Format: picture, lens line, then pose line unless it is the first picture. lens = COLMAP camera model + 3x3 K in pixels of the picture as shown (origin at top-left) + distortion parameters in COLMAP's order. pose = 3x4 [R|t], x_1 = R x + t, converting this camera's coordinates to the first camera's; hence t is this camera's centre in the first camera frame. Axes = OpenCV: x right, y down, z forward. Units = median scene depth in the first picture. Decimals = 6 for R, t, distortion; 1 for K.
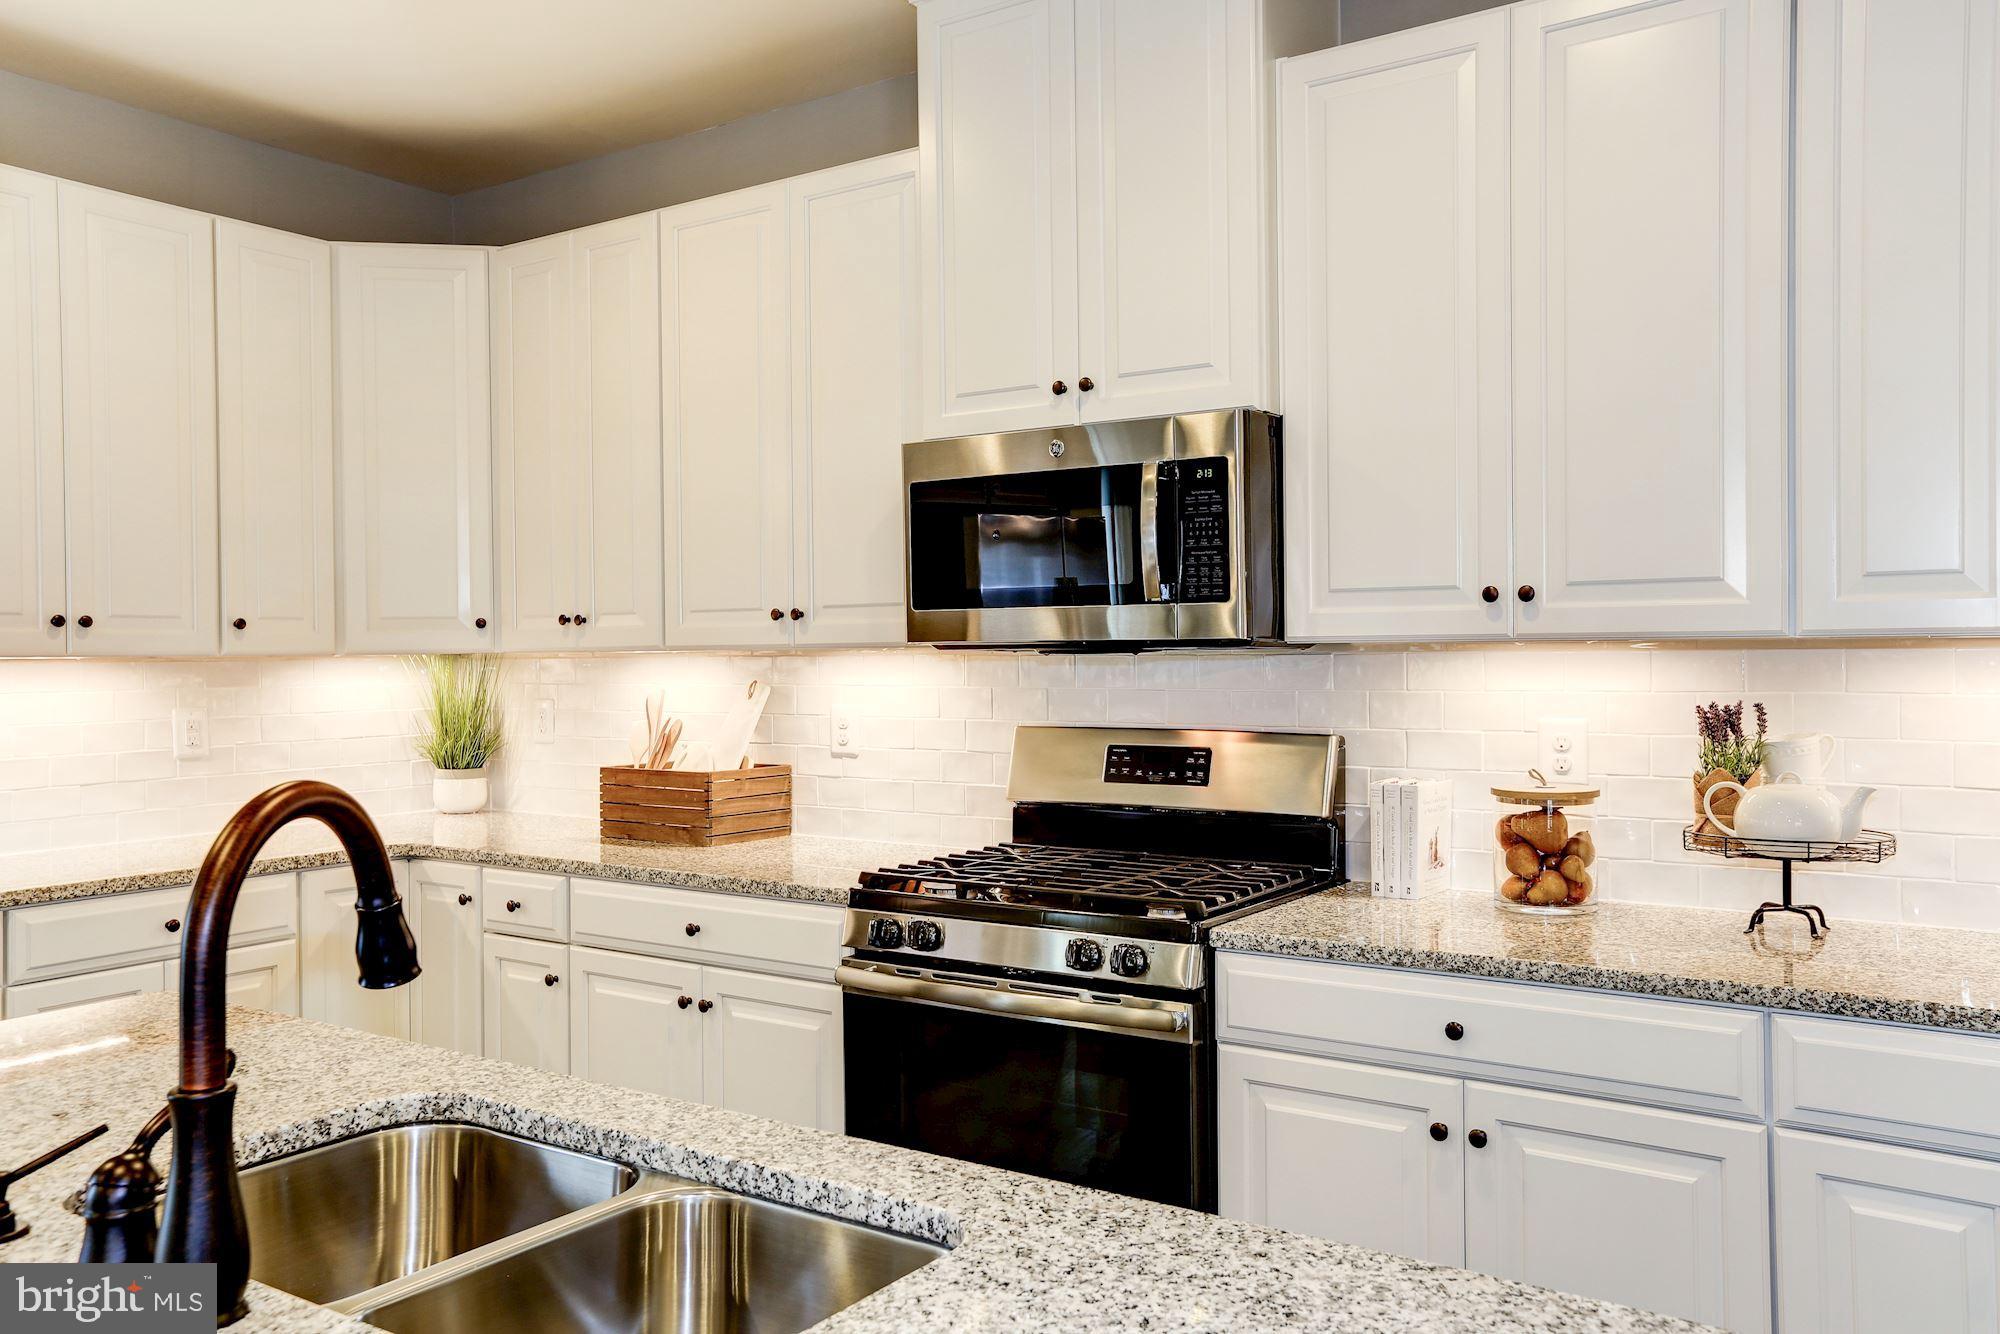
lens RADIAL K [[1668.5, 0, 999.9], [0, 1668.5, 629.2], [0, 0, 1]] dist [0.099677, -0.000278]
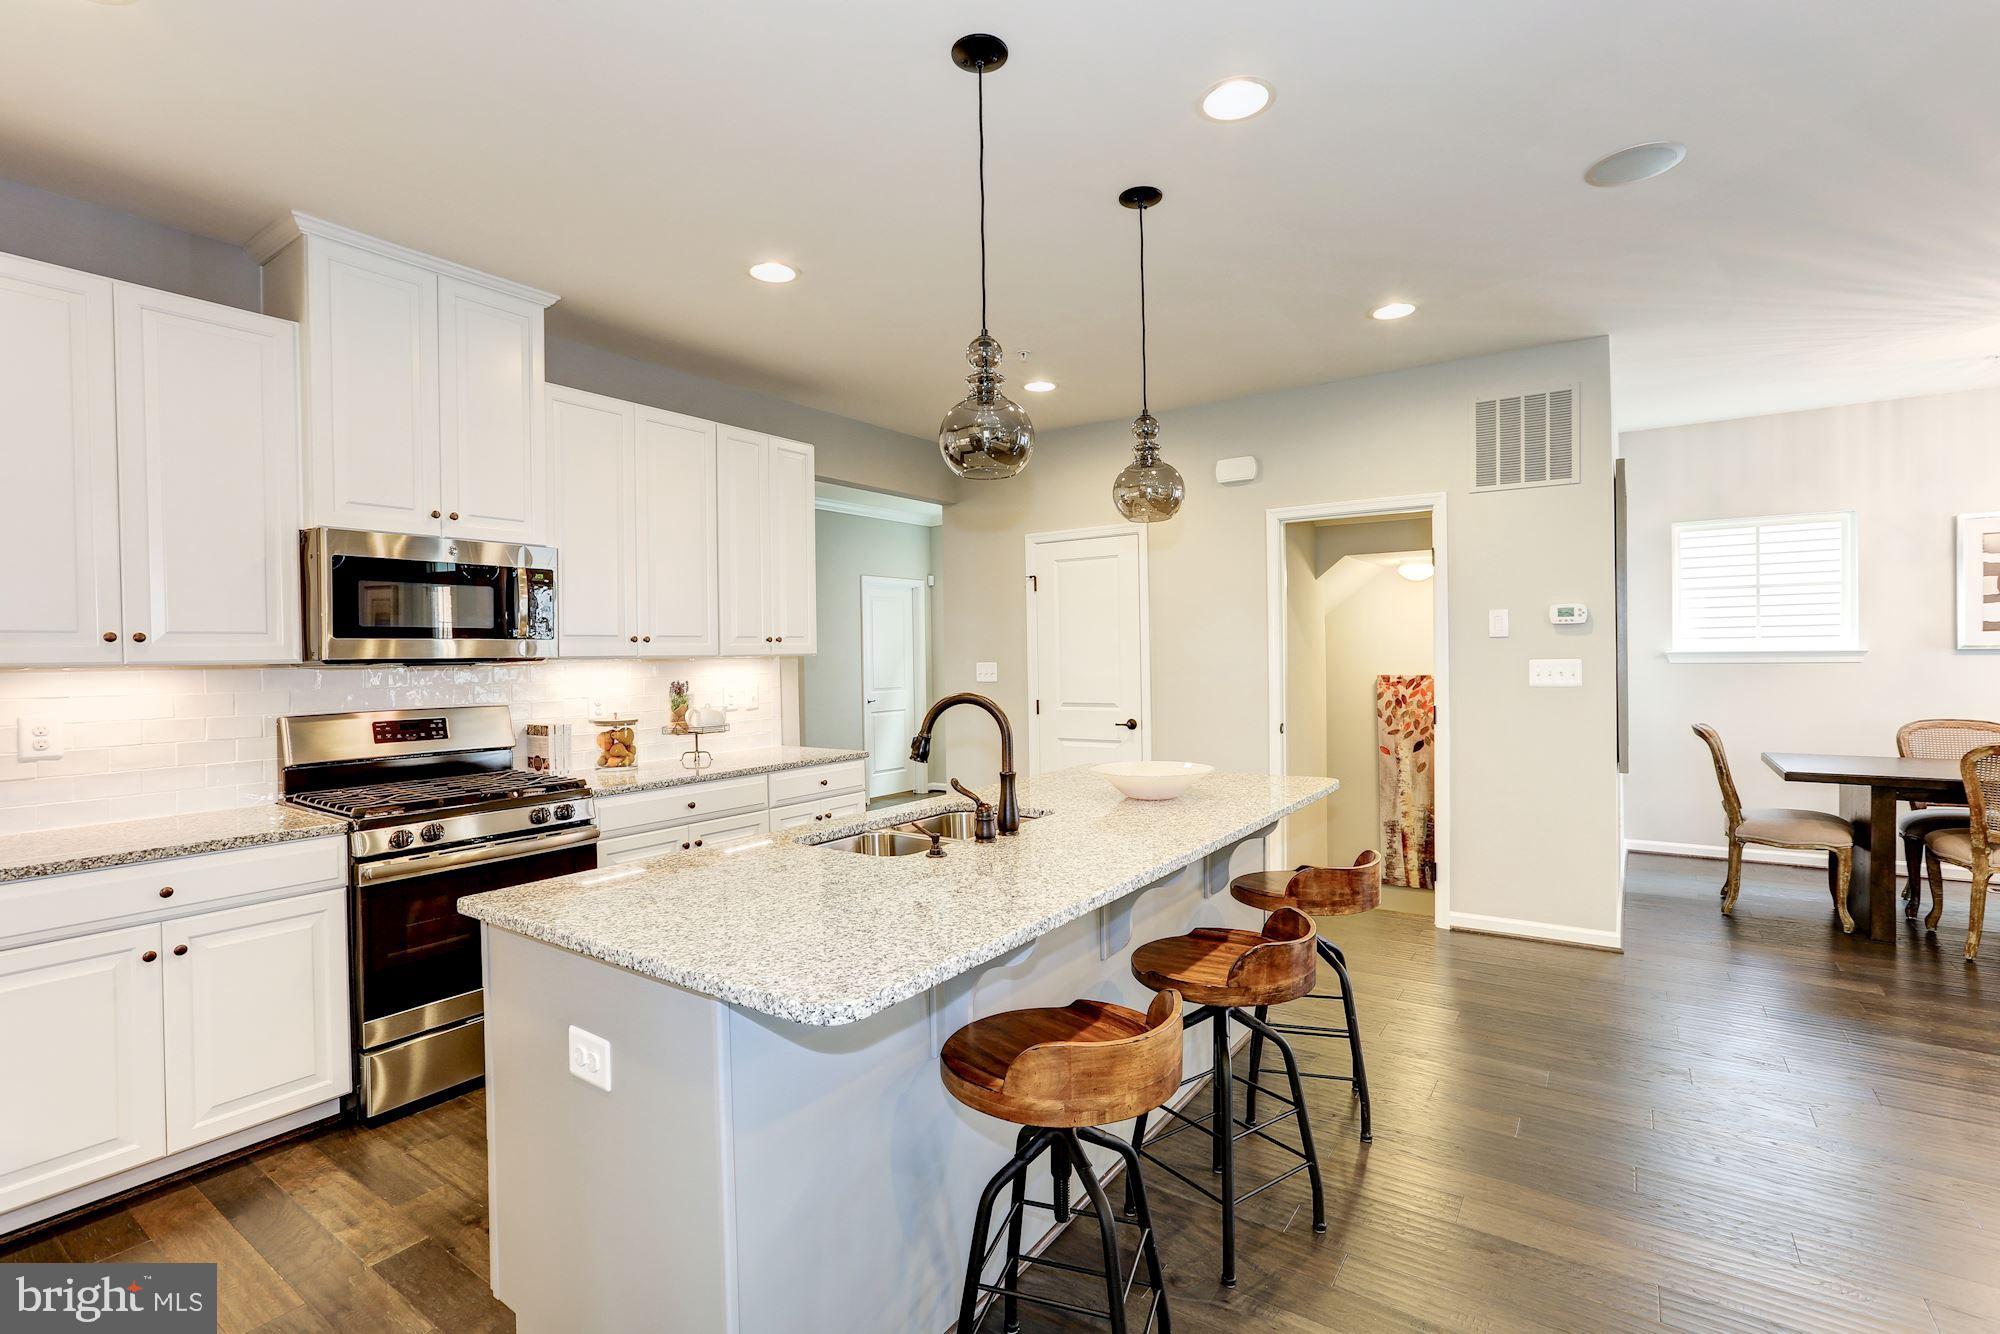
lens RADIAL K [[918.7, 0, 1000.0], [0, 918.7, 667.0], [0, 0, 1]] dist [-0.000035, -0.000020]
pose [[0.029393, -0.008374, 0.999533, -0.894721], [0.003854, 0.999958, 0.008264, 0.009876], [-0.999560, 0.003609, 0.029424, 0.372356]]
